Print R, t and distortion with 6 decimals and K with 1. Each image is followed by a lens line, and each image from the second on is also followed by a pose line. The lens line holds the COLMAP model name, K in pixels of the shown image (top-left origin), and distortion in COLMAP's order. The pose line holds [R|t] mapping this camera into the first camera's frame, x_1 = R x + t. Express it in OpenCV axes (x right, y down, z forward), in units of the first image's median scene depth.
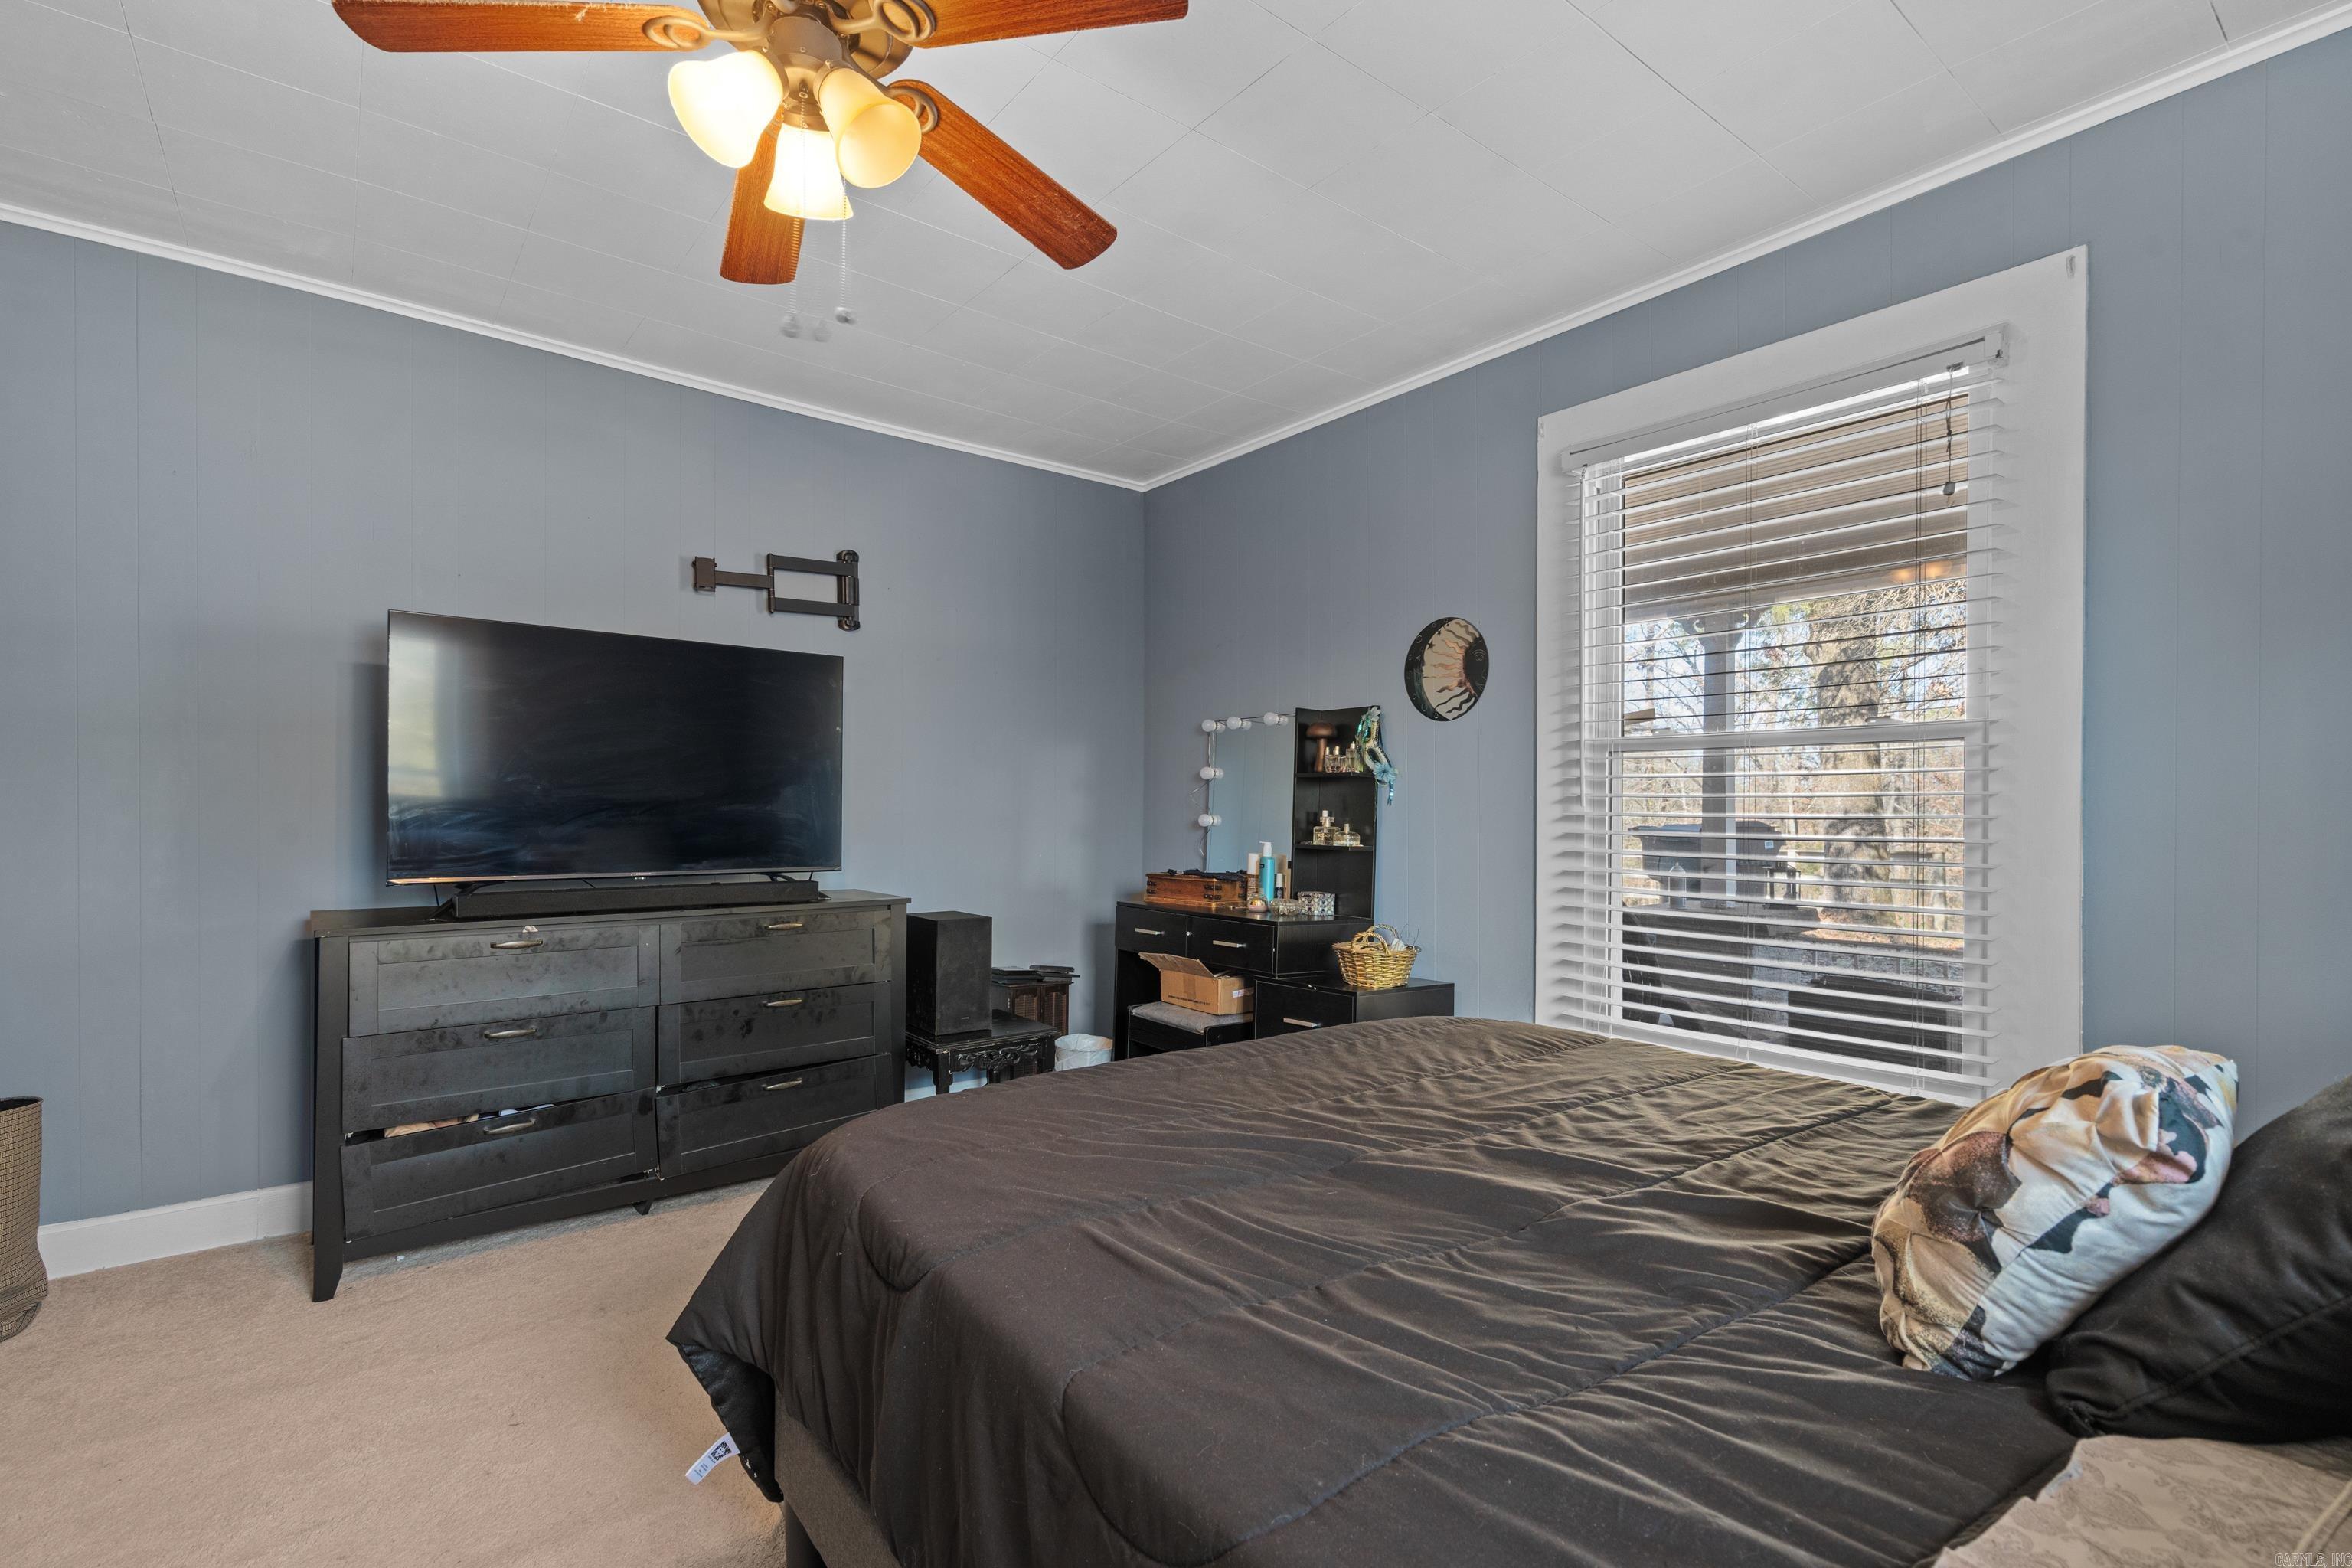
lens RADIAL K [[1038.8, 0, 1176.0], [0, 1038.8, 784.0], [0, 0, 1]] dist [0.000633, 0.000067]
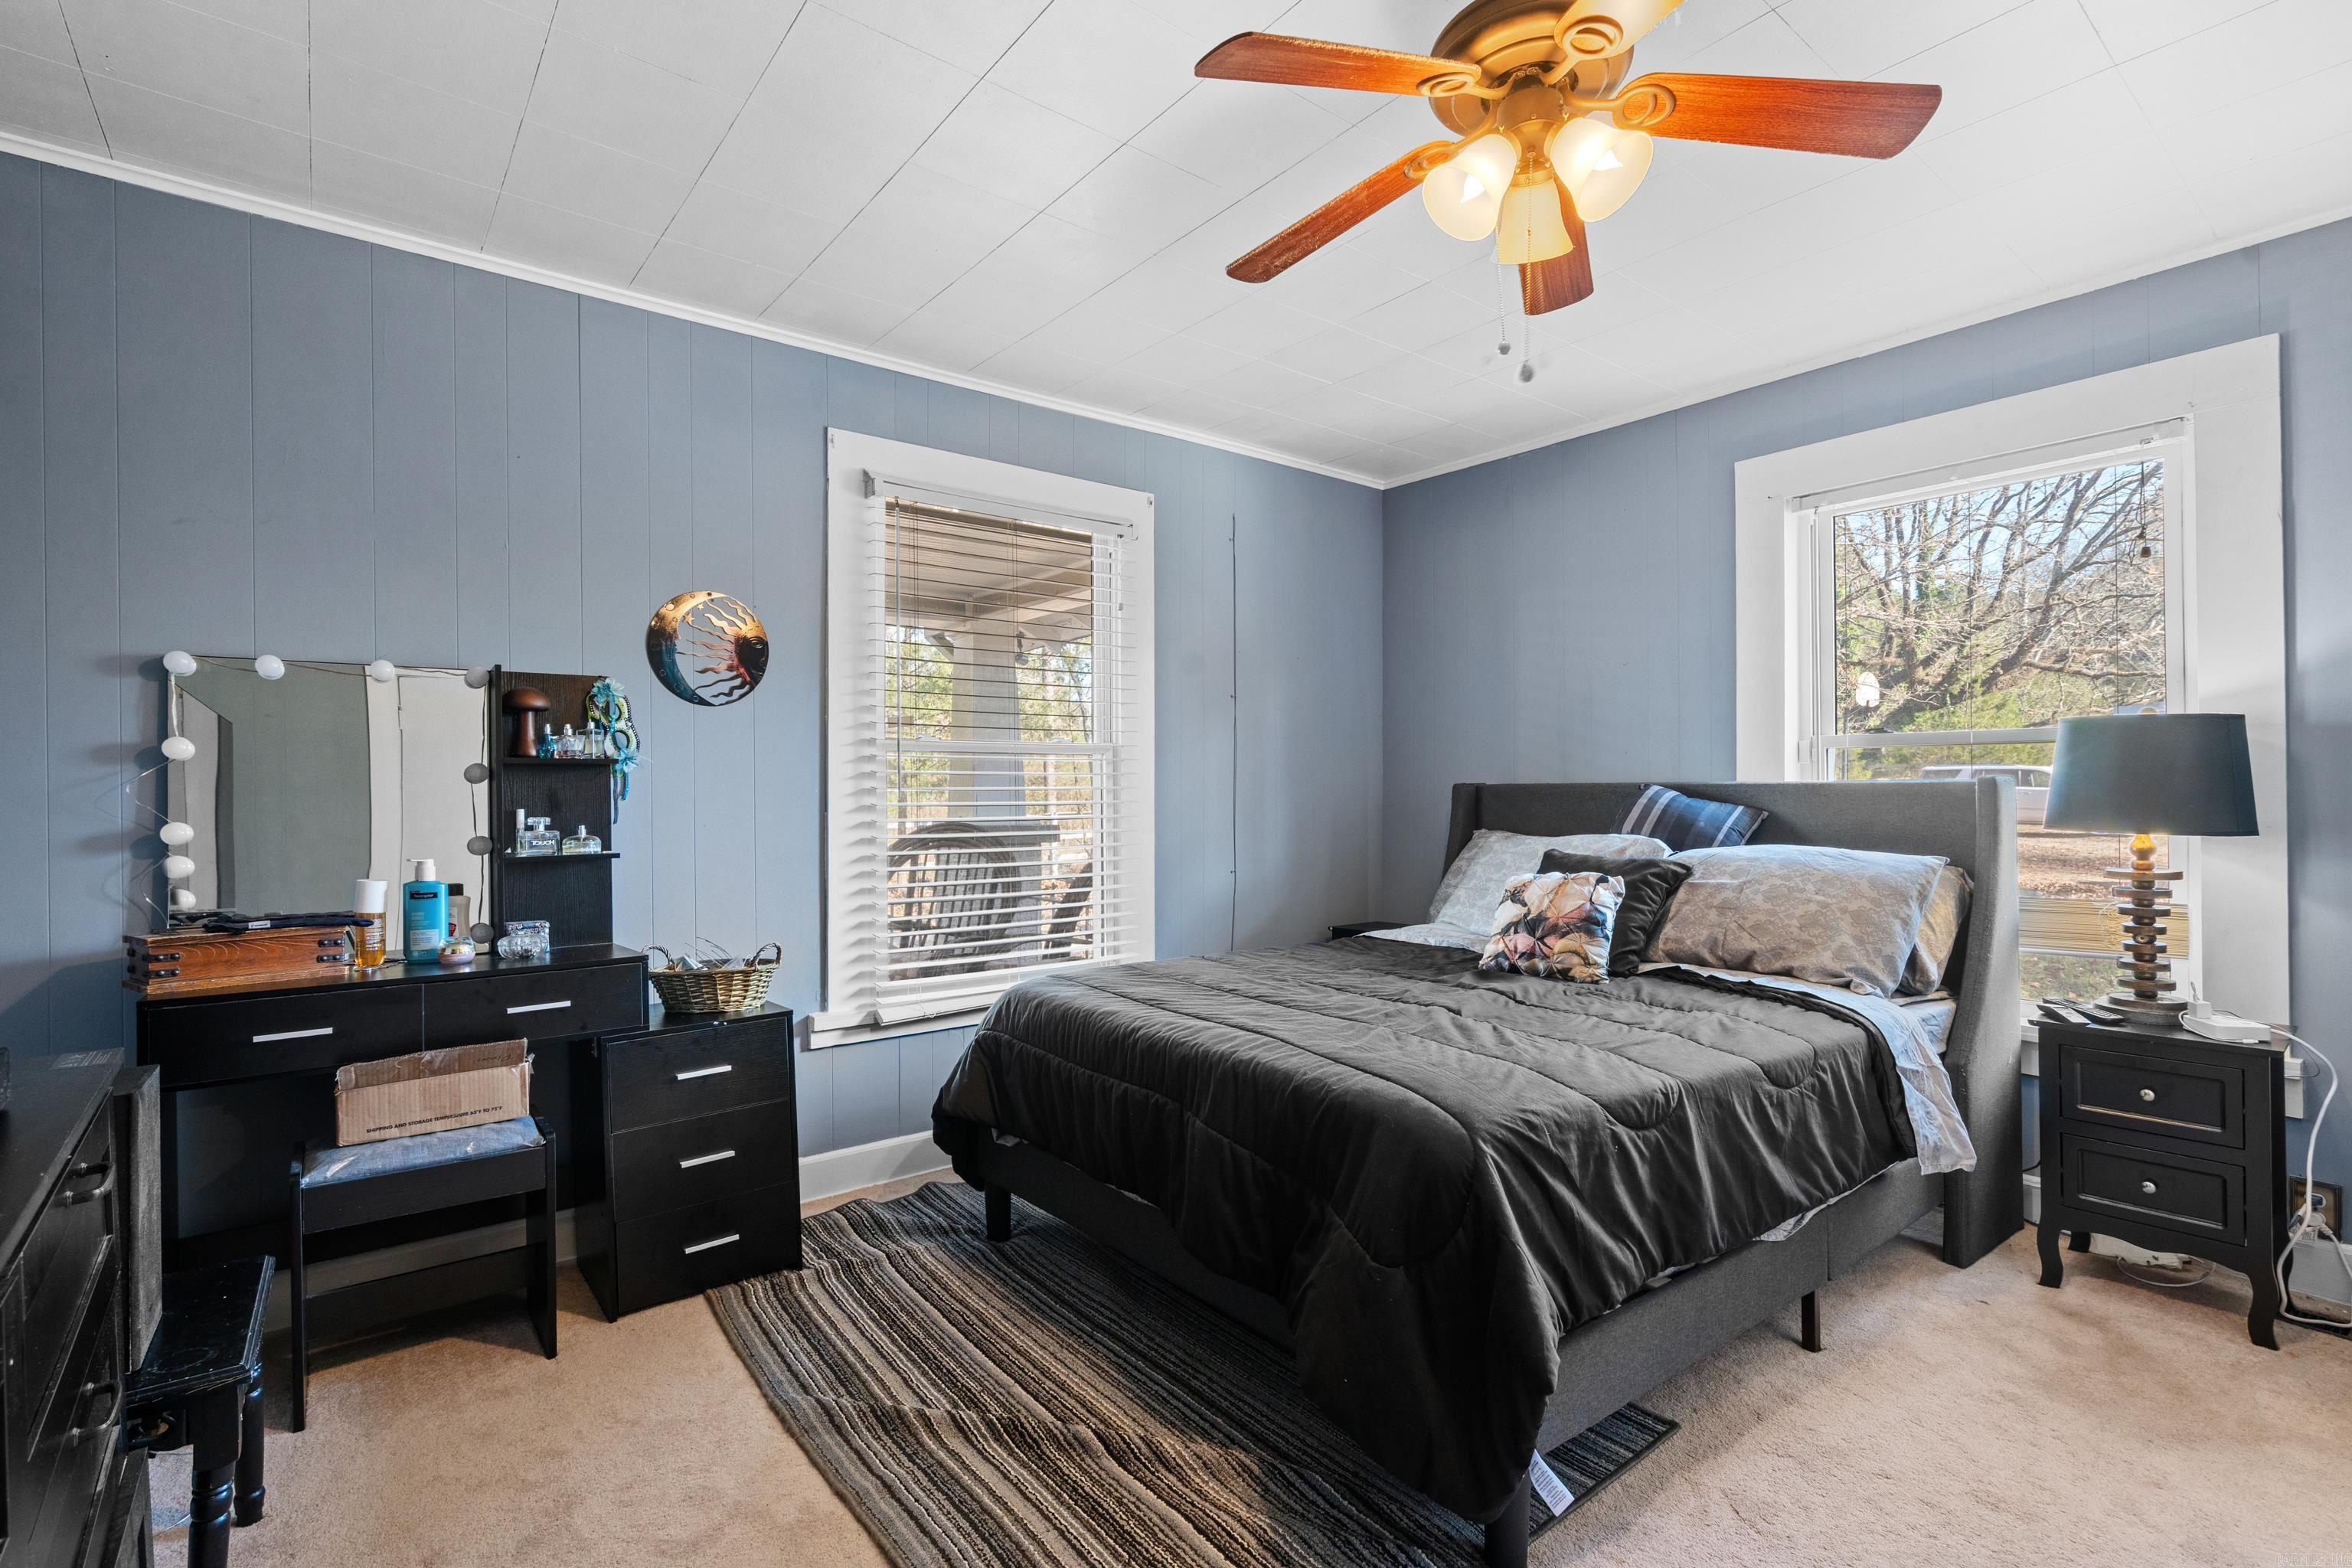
lens RADIAL K [[1077.9, 0, 1176.0], [0, 1077.9, 784.0], [0, 0, 1]] dist [0.000081, -0.000002]
pose [[0.022266, 0.001818, 0.999750, -0.626846], [-0.014554, 0.999893, -0.001495, 0.002157], [-0.999646, -0.014517, 0.022290, 0.542154]]
